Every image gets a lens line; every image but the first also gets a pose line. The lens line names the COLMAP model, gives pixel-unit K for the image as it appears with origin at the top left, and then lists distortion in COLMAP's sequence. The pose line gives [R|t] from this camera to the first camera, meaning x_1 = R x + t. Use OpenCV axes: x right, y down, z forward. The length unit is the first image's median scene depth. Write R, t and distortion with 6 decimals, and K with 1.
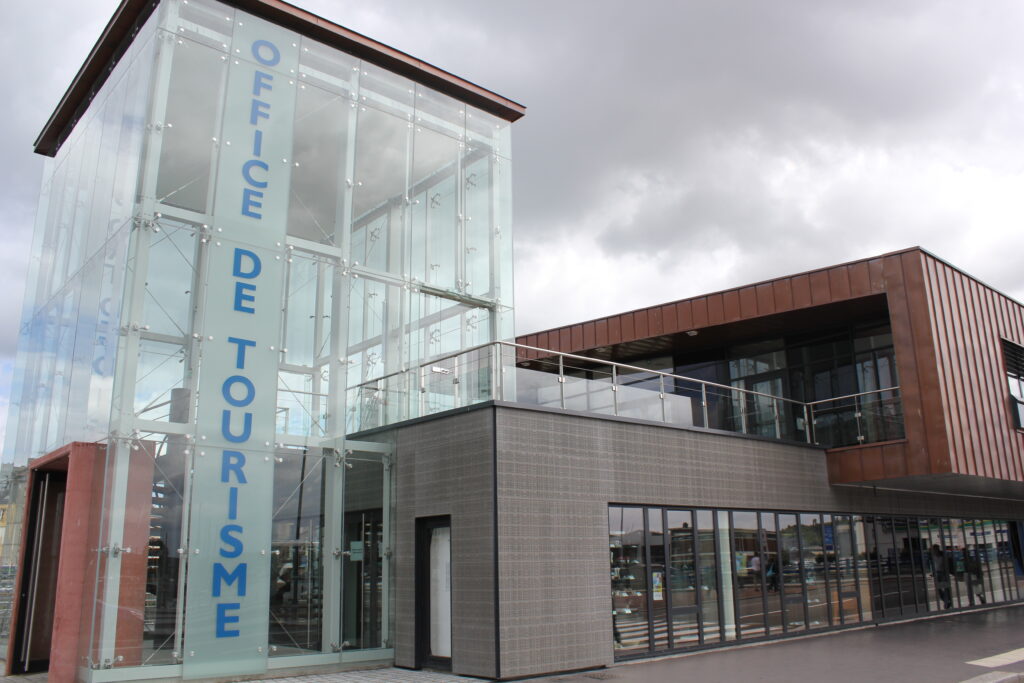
lens RADIAL K [[862.6, 0, 512.0], [0, 862.6, 341.5], [0, 0, 1]] dist [-0.173336, 0.170784]
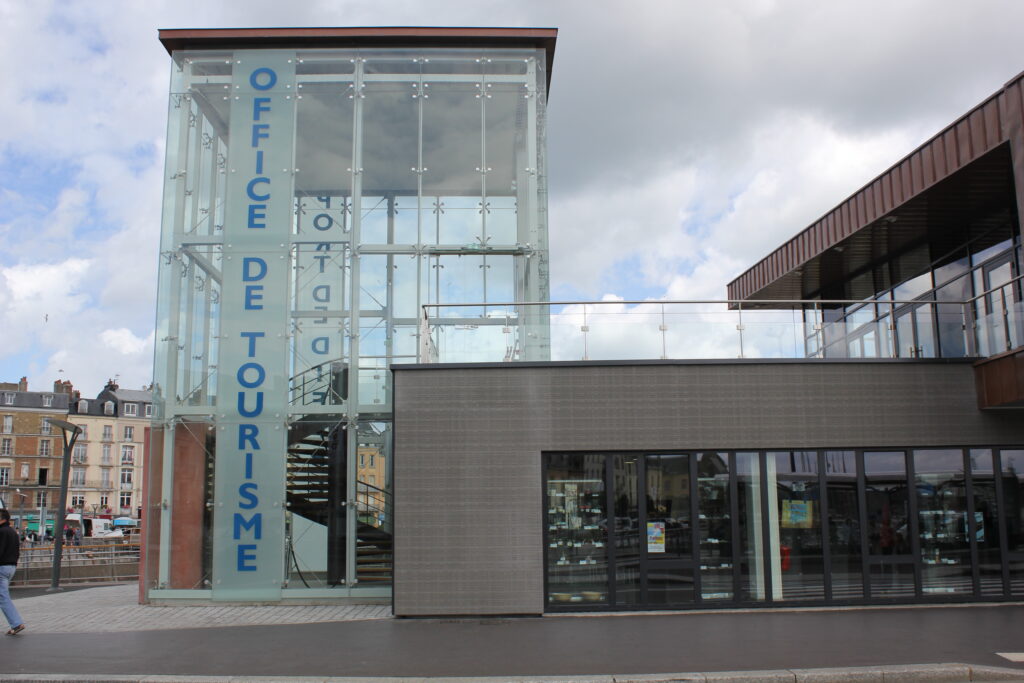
lens RADIAL K [[1053.0, 0, 512.0], [0, 1053.0, 341.5], [0, 0, 1]] dist [-0.136531, 0.160619]
pose [[0.768758, -0.099573, -0.631741, 0.901824], [0.162819, 0.985729, 0.042765, 0.006568], [0.618467, -0.135735, 0.773999, 0.063963]]
